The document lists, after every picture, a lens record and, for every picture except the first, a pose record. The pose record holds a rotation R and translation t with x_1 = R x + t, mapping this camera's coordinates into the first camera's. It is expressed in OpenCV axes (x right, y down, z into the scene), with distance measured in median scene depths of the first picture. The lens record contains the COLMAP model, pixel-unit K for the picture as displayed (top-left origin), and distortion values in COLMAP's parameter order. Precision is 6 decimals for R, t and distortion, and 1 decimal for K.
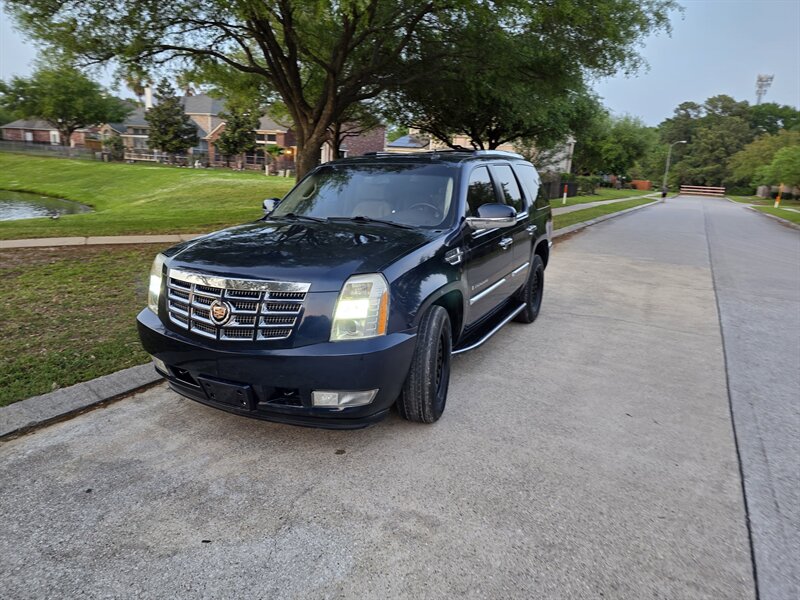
lens RADIAL K [[536.4, 0, 406.8], [0, 536.4, 314.5], [0, 0, 1]] dist [0.051593, -0.044127]
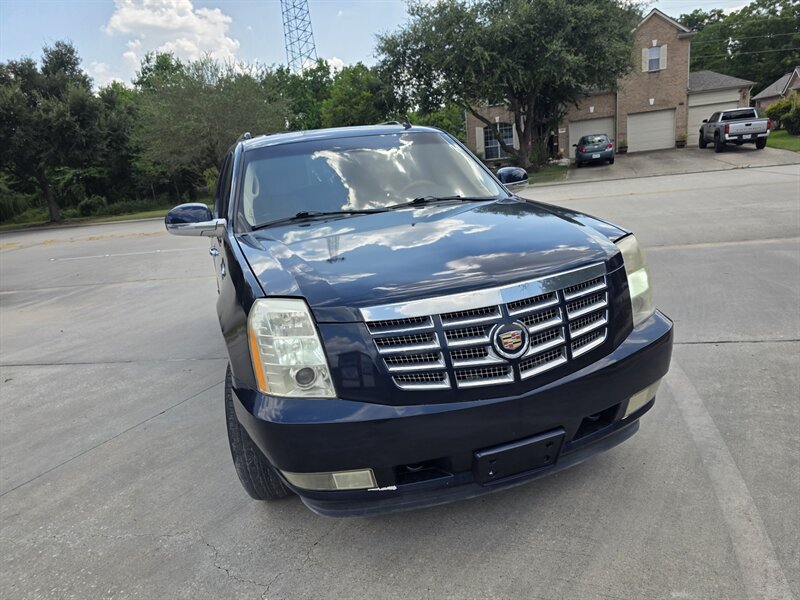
lens RADIAL K [[542.3, 0, 407.8], [0, 542.3, 310.5], [0, 0, 1]] dist [0.062256, -0.059035]
pose [[0.696637, -0.263327, 0.667350, -0.633073], [0.282609, 0.955715, 0.082100, -0.092589], [-0.659416, 0.131405, 0.740205, 0.437280]]
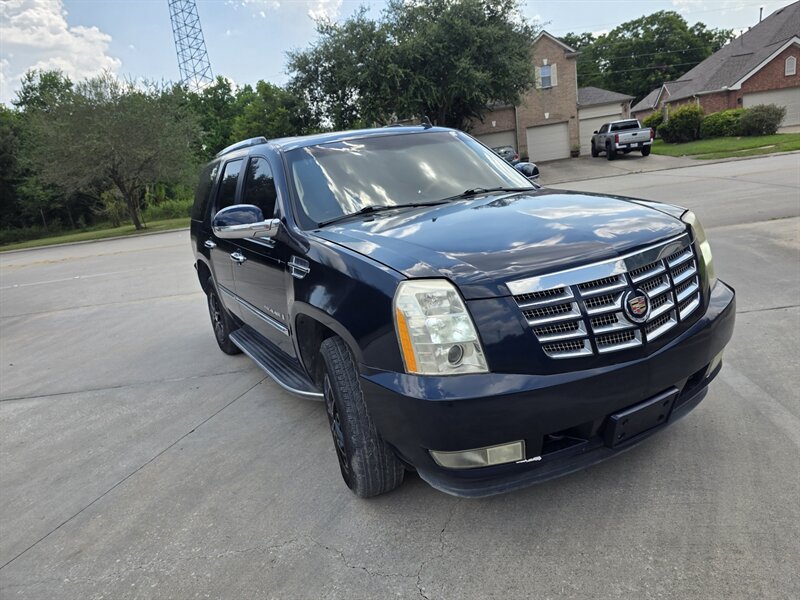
lens RADIAL K [[542.3, 0, 406.6], [0, 542.3, 298.6], [0, 0, 1]] dist [0.062256, -0.059035]
pose [[0.560524, -0.274015, 0.781491, -0.778606], [0.337070, 0.937457, 0.086939, -0.126390], [-0.756437, 0.214686, 0.617829, 0.580730]]
